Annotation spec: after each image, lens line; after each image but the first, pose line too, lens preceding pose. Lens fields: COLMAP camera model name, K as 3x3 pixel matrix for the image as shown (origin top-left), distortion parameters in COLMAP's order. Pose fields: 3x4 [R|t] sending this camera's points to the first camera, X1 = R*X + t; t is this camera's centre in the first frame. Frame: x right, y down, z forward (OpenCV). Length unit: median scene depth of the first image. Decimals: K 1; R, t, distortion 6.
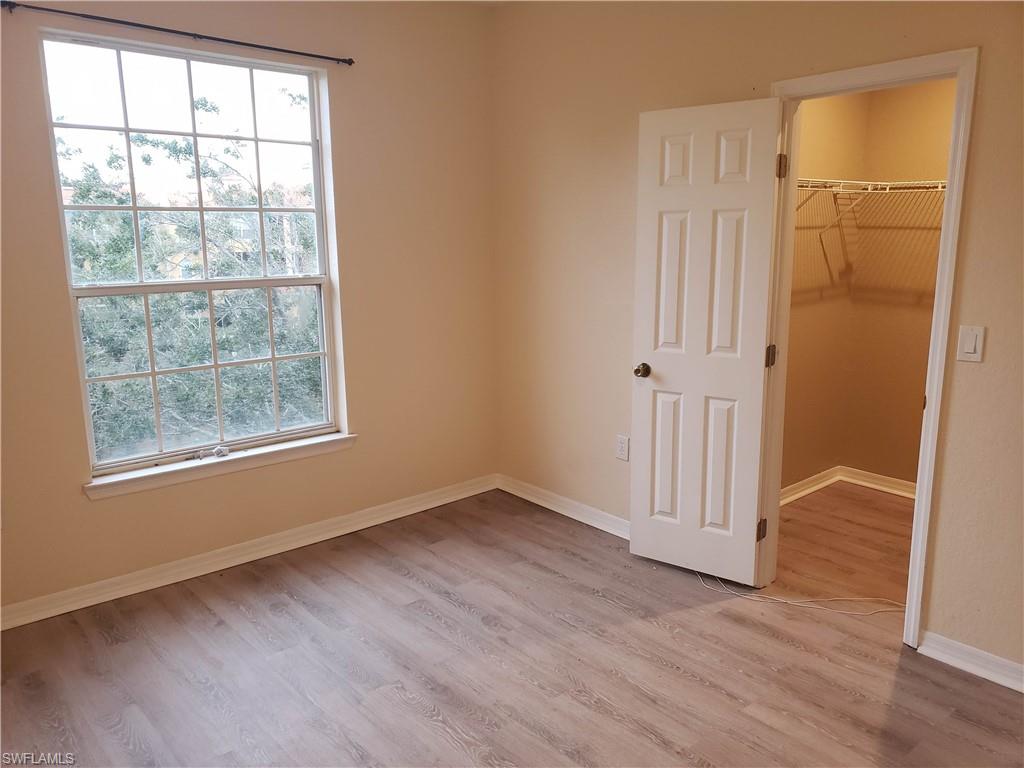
lens RADIAL K [[796.0, 0, 520.4], [0, 796.0, 385.6], [0, 0, 1]] dist [0.029799, -0.016320]
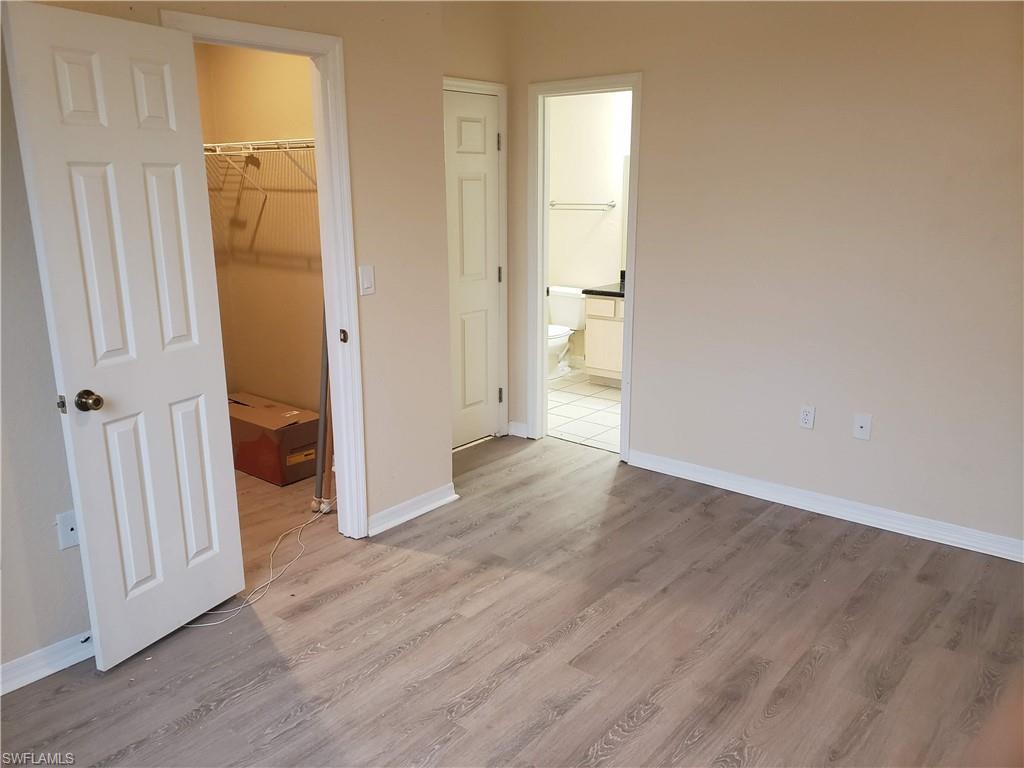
lens RADIAL K [[796.0, 0, 503.4], [0, 796.0, 357.6], [0, 0, 1]] dist [0.029799, -0.016320]
pose [[-0.135553, -0.211360, 0.967963, -0.638226], [0.204557, 0.949961, 0.236075, -0.167666], [-0.969423, 0.230004, -0.085535, 0.839445]]
